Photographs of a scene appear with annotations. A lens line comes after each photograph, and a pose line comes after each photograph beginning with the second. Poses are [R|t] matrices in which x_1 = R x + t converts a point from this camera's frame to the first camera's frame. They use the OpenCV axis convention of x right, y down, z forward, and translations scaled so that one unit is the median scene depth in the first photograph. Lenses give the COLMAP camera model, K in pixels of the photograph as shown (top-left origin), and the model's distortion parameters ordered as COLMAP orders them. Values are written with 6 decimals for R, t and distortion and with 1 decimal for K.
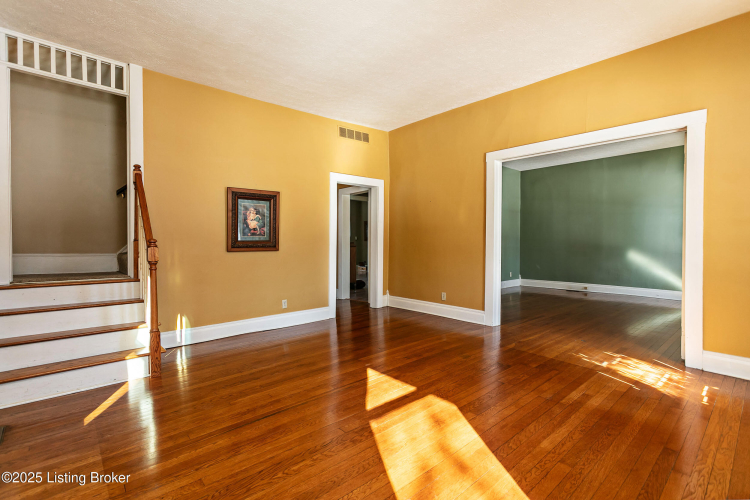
lens RADIAL K [[363.5, 0, 372.4], [0, 363.5, 248.4], [0, 0, 1]] dist [0.003704, 0.001386]
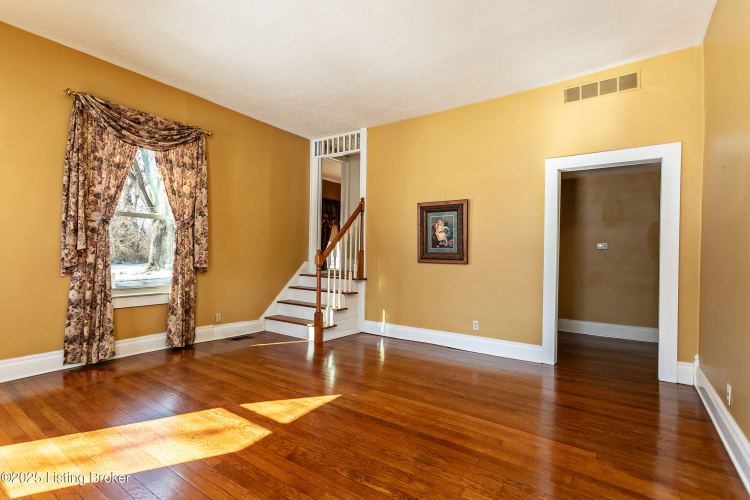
lens RADIAL K [[363.5, 0, 371.7], [0, 363.5, 249.1], [0, 0, 1]] dist [0.003704, 0.001386]
pose [[0.211294, -0.001098, -0.977422, 0.603653], [-0.034117, 0.999382, -0.008498, -0.016027], [0.976827, 0.035143, 0.211126, 0.603163]]
